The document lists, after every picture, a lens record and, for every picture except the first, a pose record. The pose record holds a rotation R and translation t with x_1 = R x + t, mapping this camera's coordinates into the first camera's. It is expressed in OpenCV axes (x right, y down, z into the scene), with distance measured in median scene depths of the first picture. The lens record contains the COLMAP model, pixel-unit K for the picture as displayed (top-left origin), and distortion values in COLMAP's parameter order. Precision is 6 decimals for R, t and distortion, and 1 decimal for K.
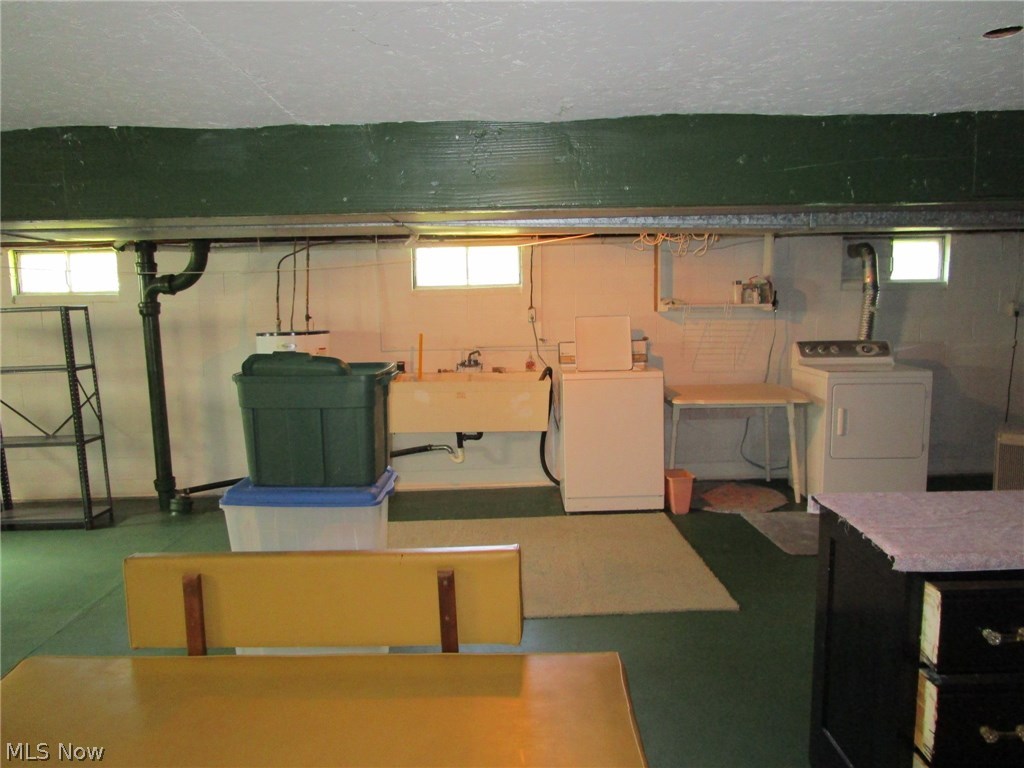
lens RADIAL K [[727.6, 0, 509.4], [0, 727.6, 387.0], [0, 0, 1]] dist [-0.026169, 0.002876]
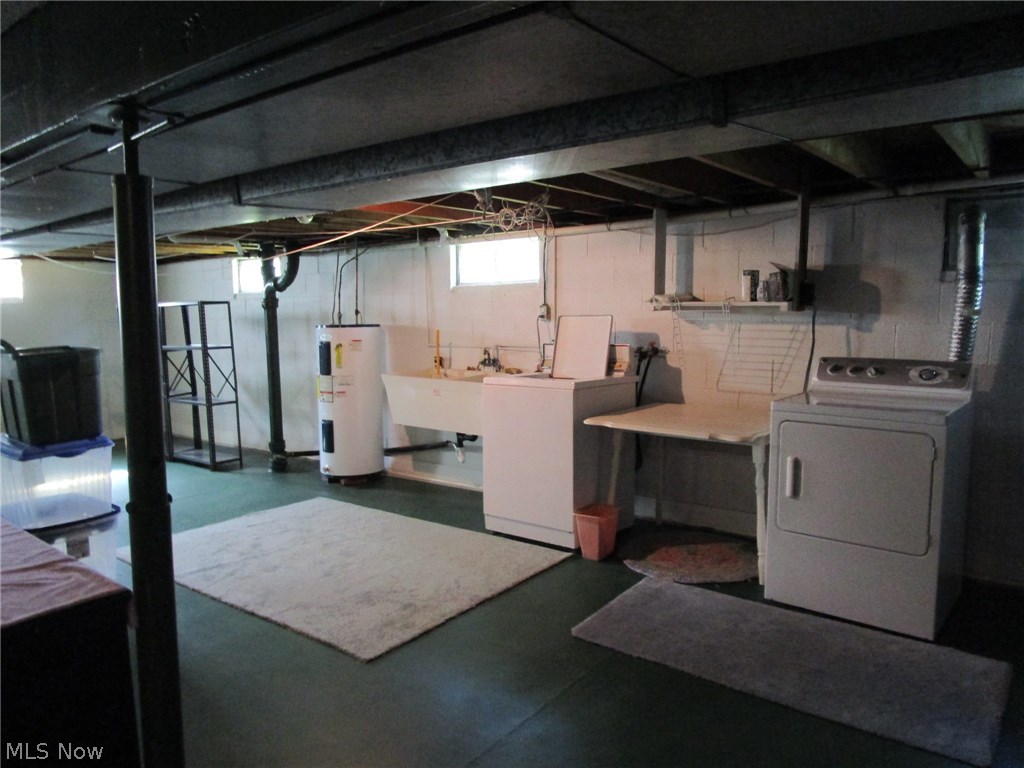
lens RADIAL K [[727.6, 0, 503.5], [0, 727.6, 385.0], [0, 0, 1]] dist [-0.026169, 0.002876]
pose [[0.774405, 0.076850, -0.628006, 0.818826], [-0.078855, 0.996580, 0.024714, -0.040326], [0.627757, 0.030383, 0.777816, 0.376624]]
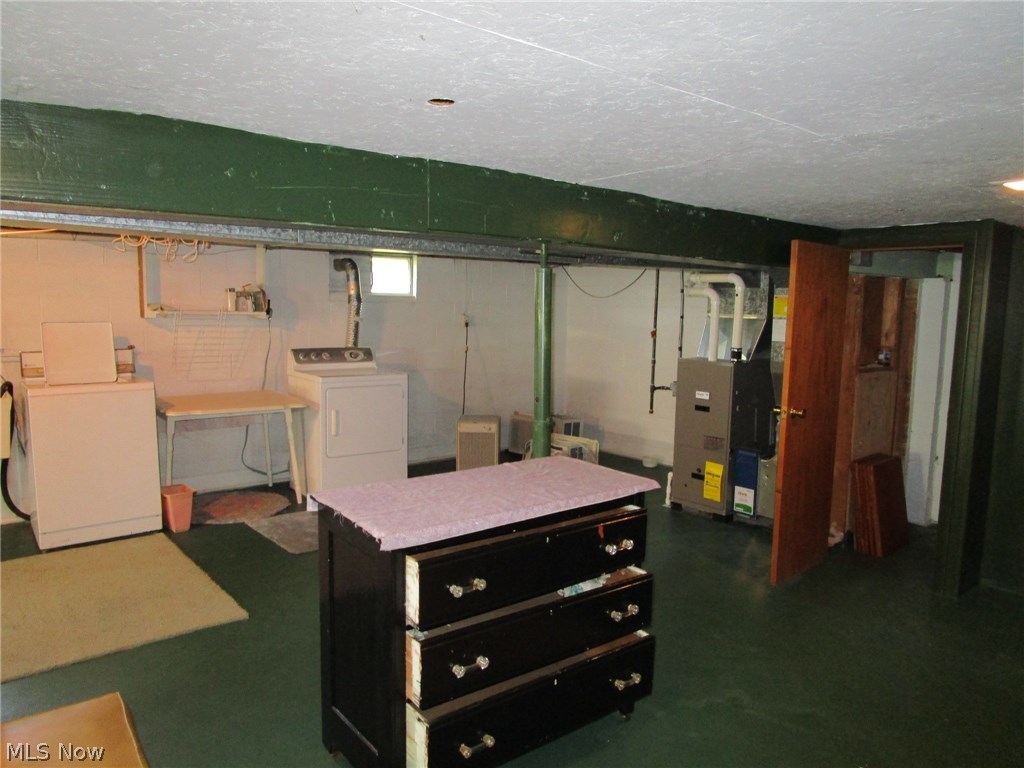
lens RADIAL K [[727.6, 0, 506.5], [0, 727.6, 387.1], [0, 0, 1]] dist [-0.026169, 0.002876]
pose [[0.787770, -0.039903, 0.614676, -0.003905], [0.044949, 0.998963, 0.007242, -0.002173], [-0.614327, 0.021924, 0.788747, -0.014918]]
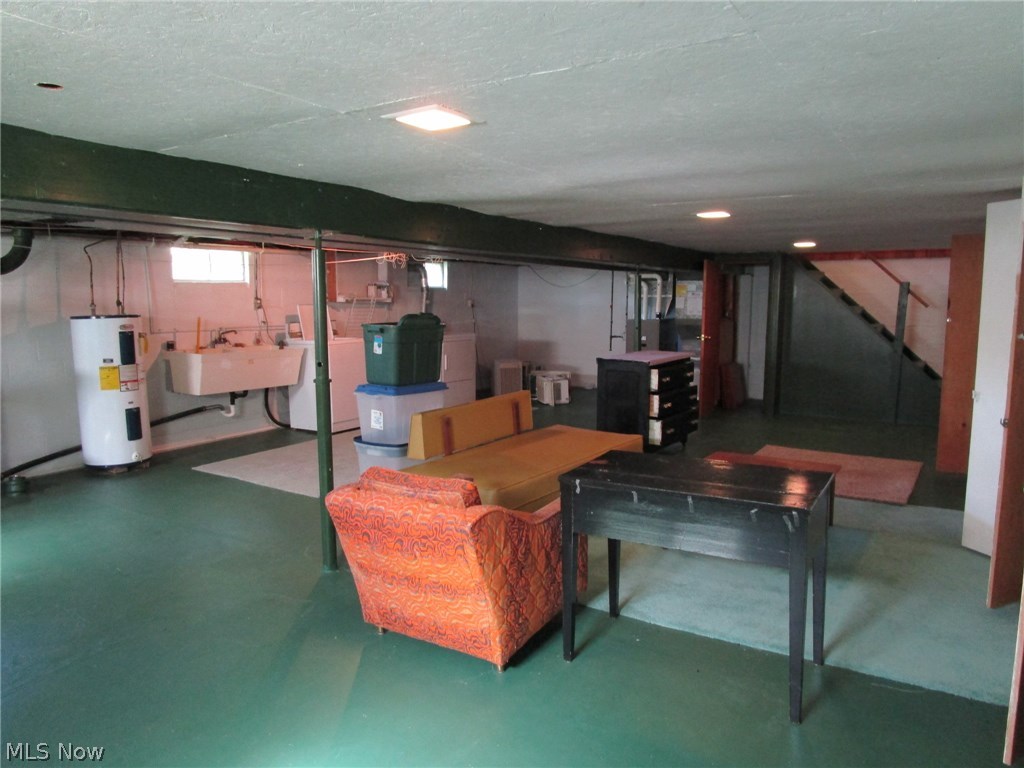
lens RADIAL K [[727.6, 0, 512.3], [0, 727.6, 386.8], [0, 0, 1]] dist [-0.026169, 0.002876]
pose [[0.550444, -0.082292, 0.830807, -1.210008], [0.090841, 0.995125, 0.038382, 0.066193], [-0.829916, 0.054344, 0.555236, -0.191433]]
